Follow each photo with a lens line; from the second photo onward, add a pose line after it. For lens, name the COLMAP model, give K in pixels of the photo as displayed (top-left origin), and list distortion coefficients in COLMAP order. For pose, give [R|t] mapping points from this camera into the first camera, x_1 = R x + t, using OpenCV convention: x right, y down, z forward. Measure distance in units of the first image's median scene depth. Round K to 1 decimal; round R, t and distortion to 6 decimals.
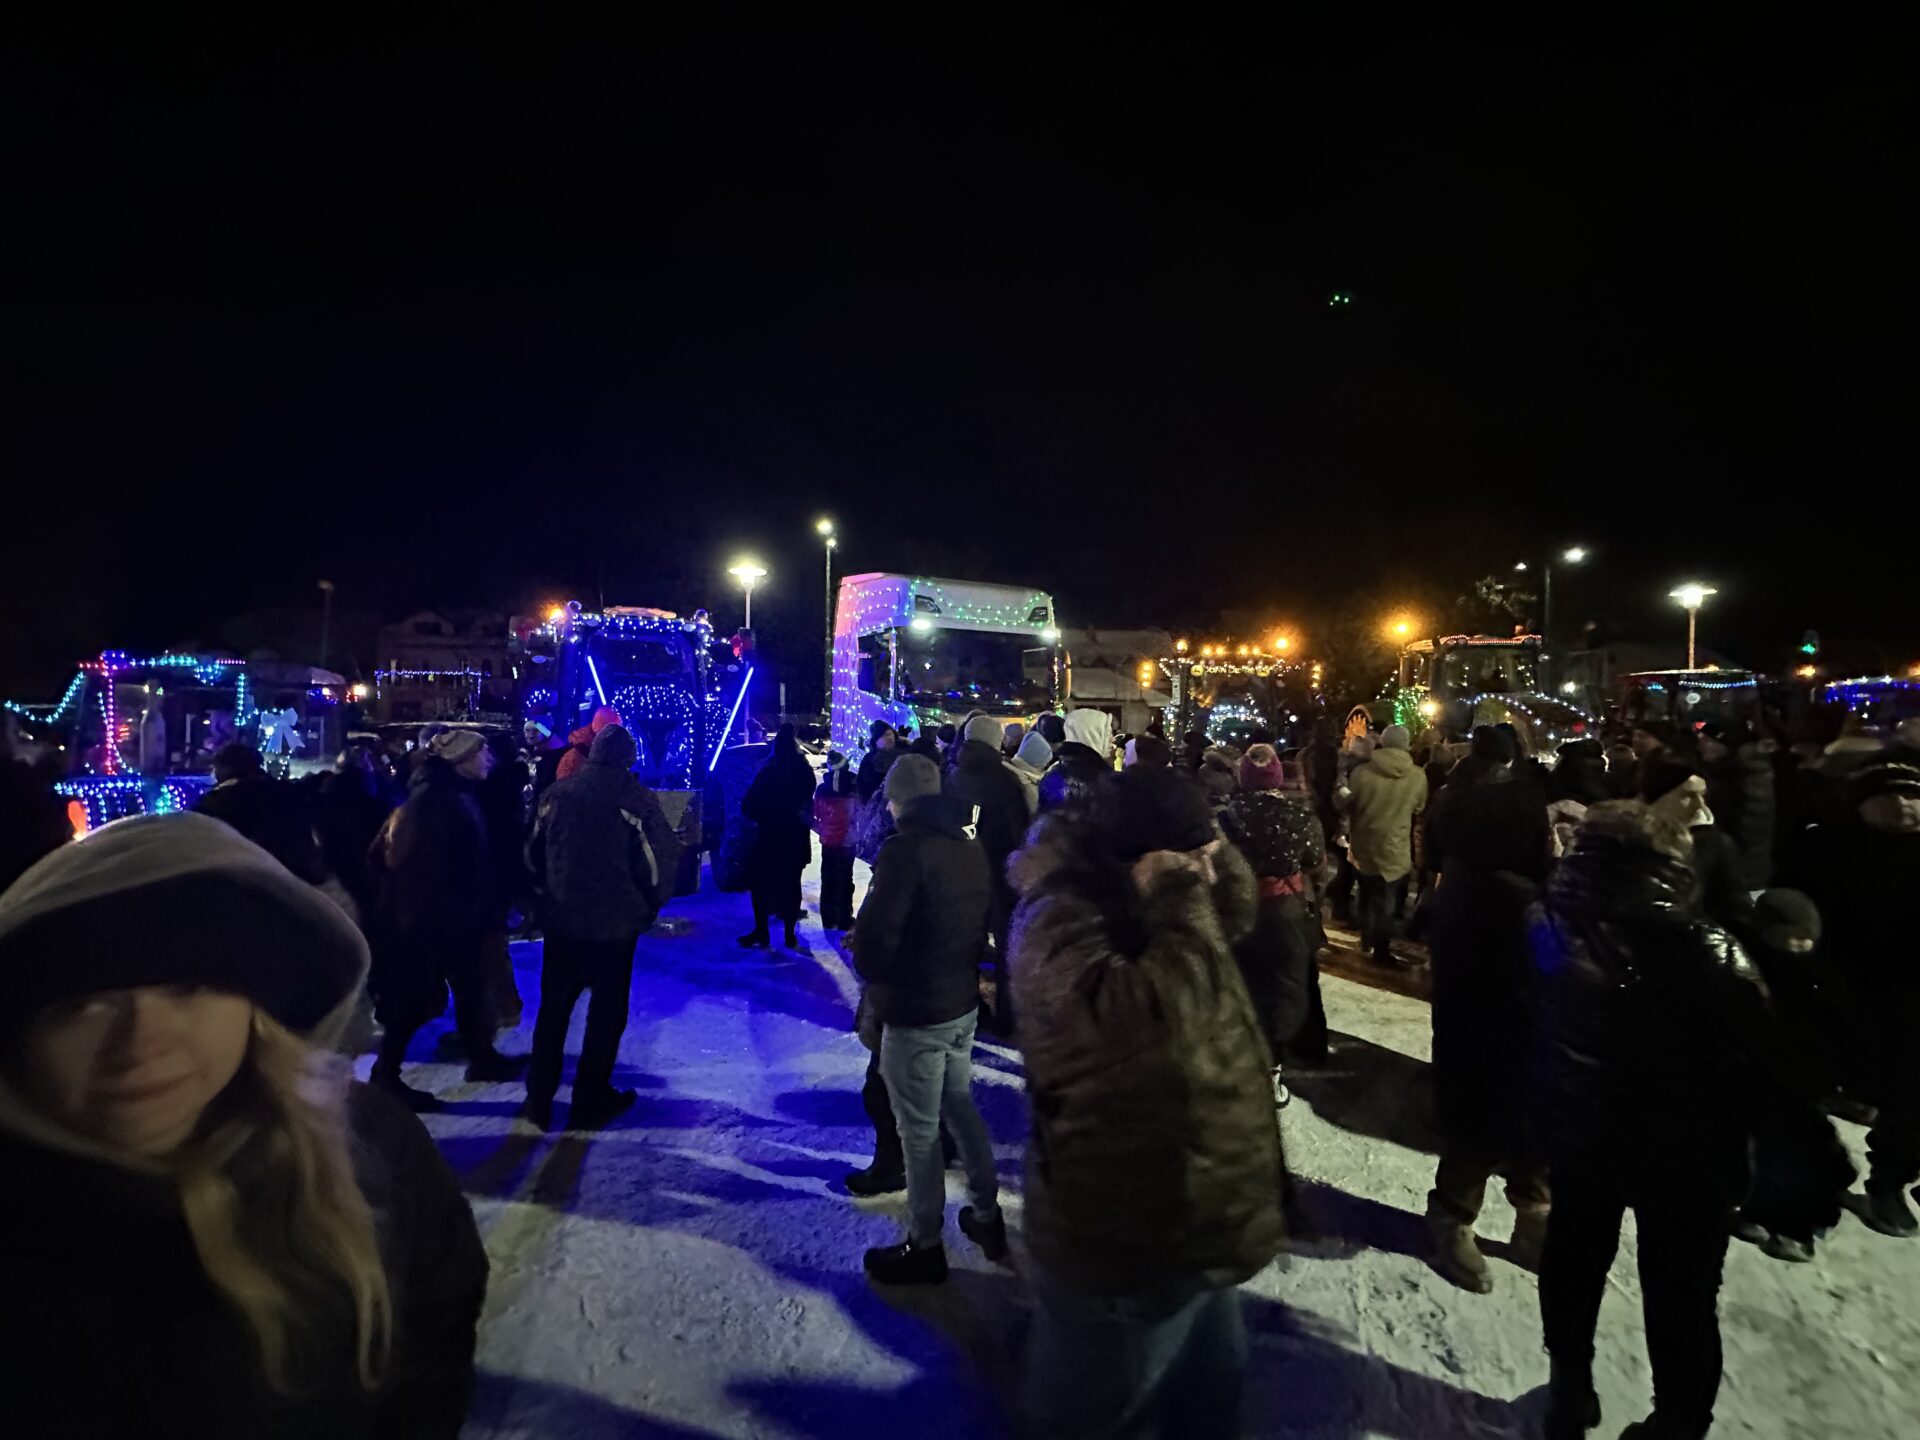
lens RADIAL K [[769.5, 0, 960.0], [0, 769.5, 720.0], [0, 0, 1]] dist [0.006336, 0.000520]
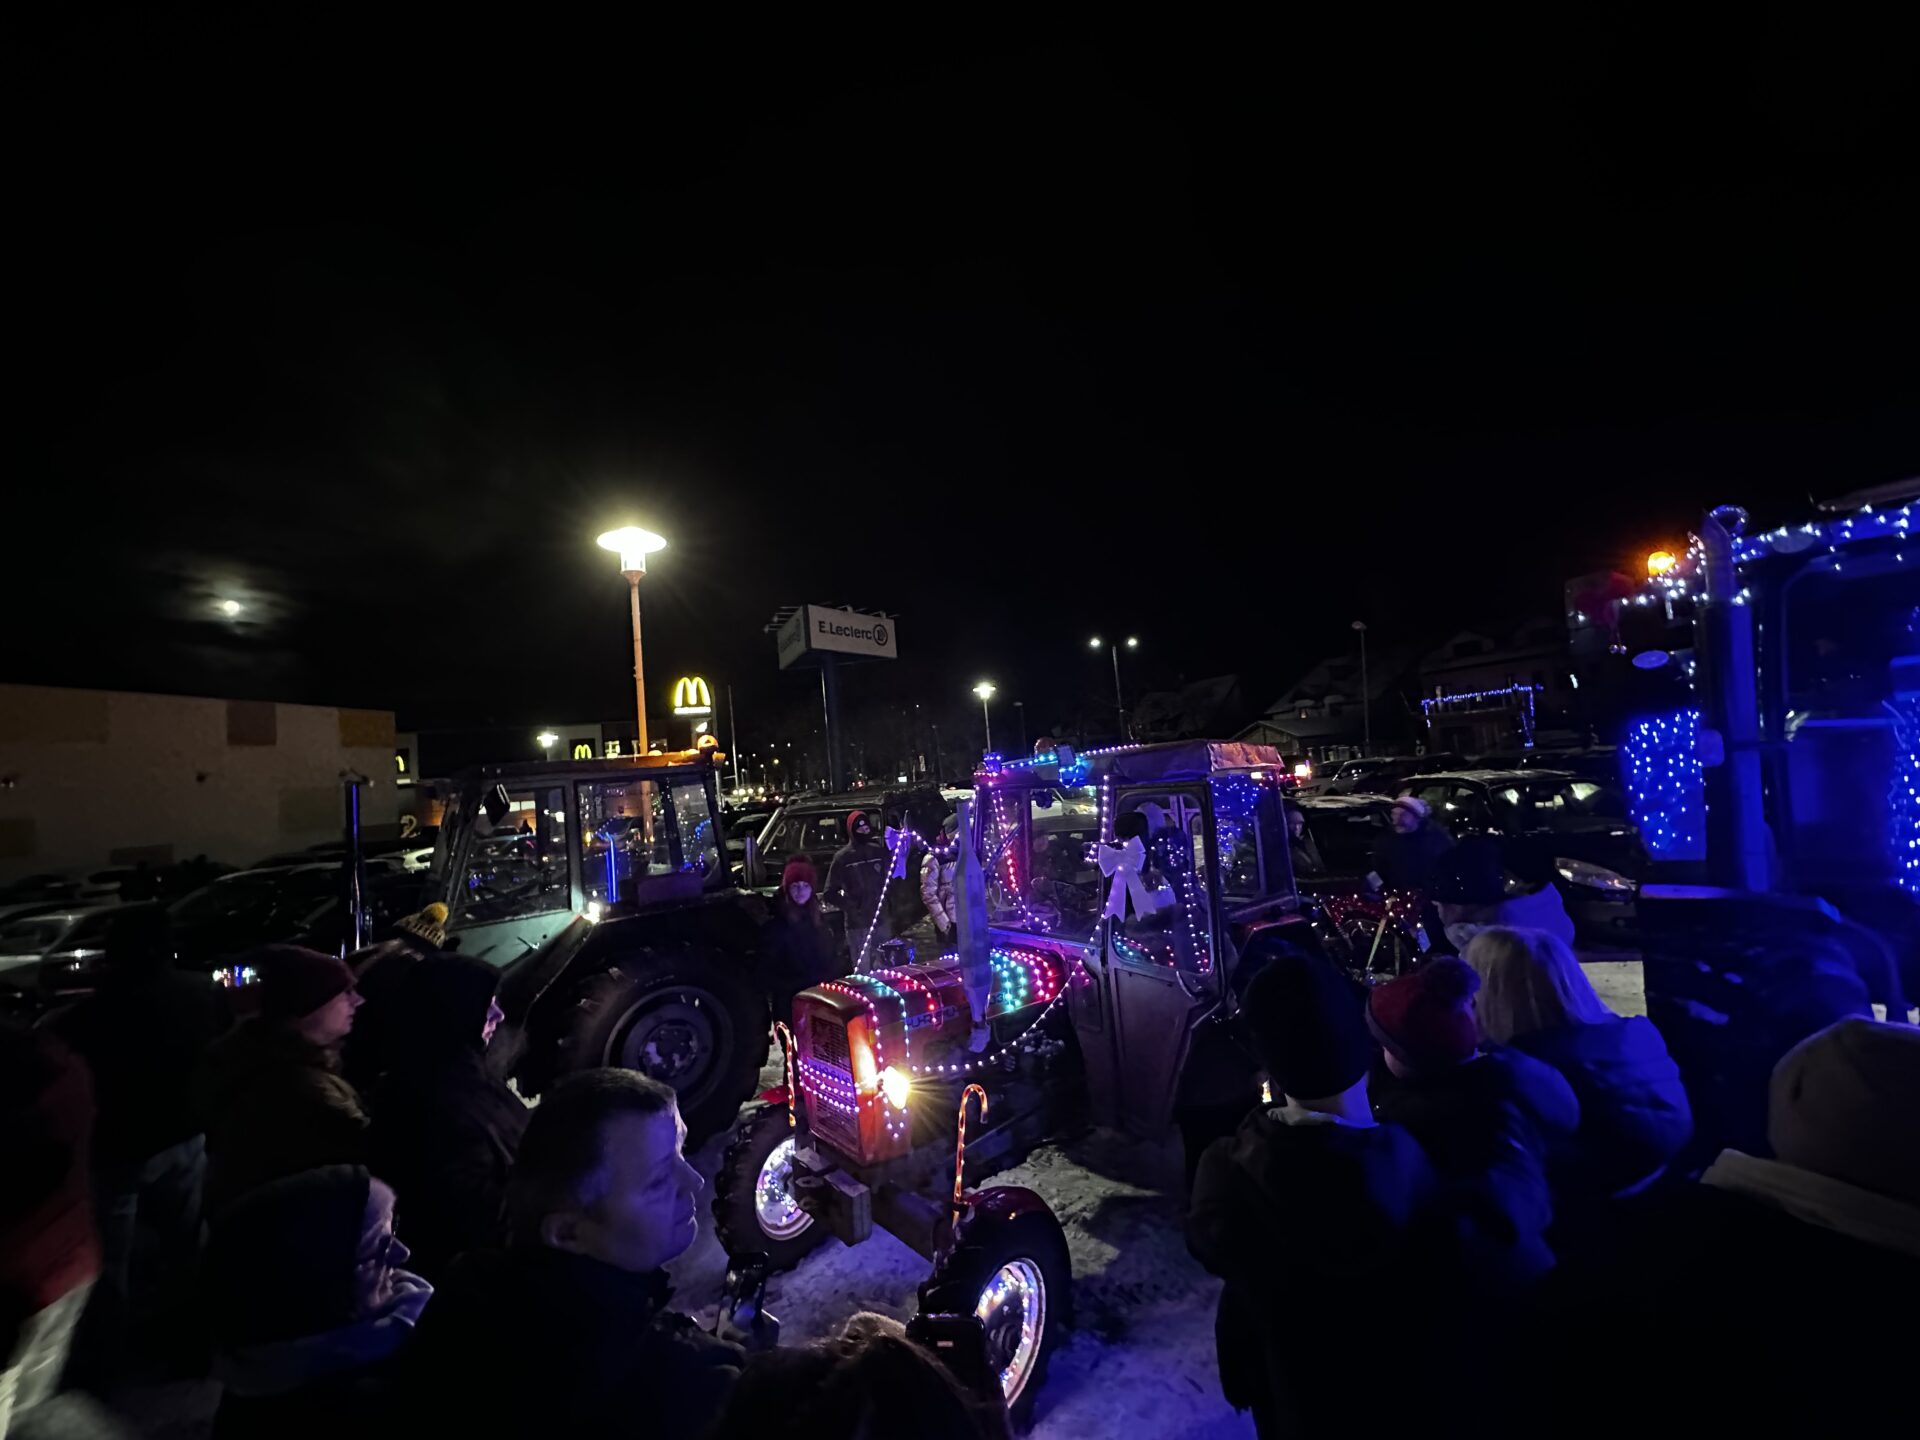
lens RADIAL K [[769.5, 0, 960.0], [0, 769.5, 720.0], [0, 0, 1]] dist [0.006336, 0.000520]
pose [[0.358458, -0.105459, -0.927570, -0.219435], [0.082364, 0.993297, -0.081102, -0.032407], [0.929905, -0.047327, 0.364741, 0.367353]]
